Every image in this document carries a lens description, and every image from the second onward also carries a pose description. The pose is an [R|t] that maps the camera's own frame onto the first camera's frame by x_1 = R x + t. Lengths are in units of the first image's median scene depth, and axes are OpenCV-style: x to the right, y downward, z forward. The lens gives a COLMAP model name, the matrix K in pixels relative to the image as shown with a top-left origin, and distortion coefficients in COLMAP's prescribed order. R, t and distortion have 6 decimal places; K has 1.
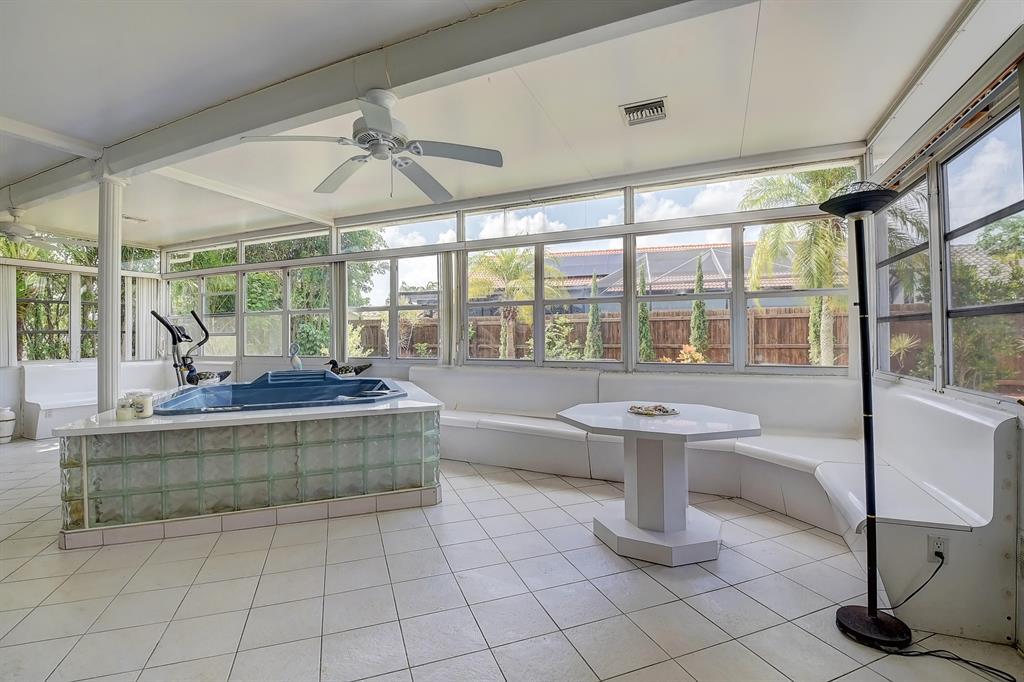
lens RADIAL K [[450.8, 0, 514.5], [0, 450.8, 340.7], [0, 0, 1]] dist [-0.018539, -0.006879]
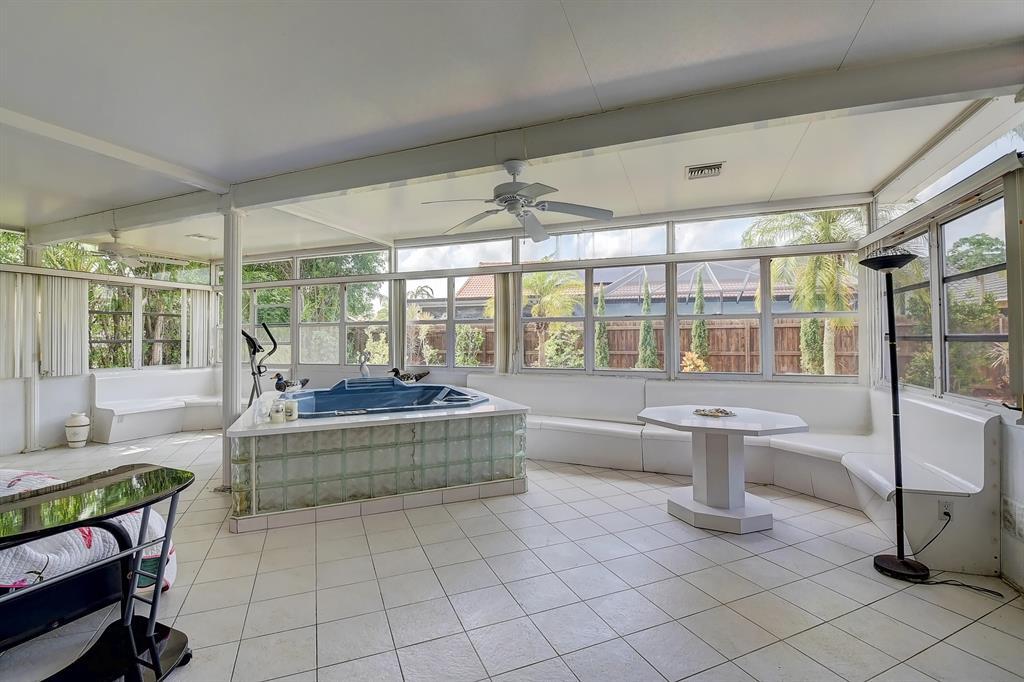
lens RADIAL K [[450.8, 0, 512.5], [0, 450.8, 339.9], [0, 0, 1]] dist [-0.018539, -0.006879]
pose [[0.999223, 0.002949, 0.039301, -0.246347], [-0.002572, 0.999950, -0.009636, -0.026537], [-0.039327, 0.009527, 0.999181, -0.182046]]
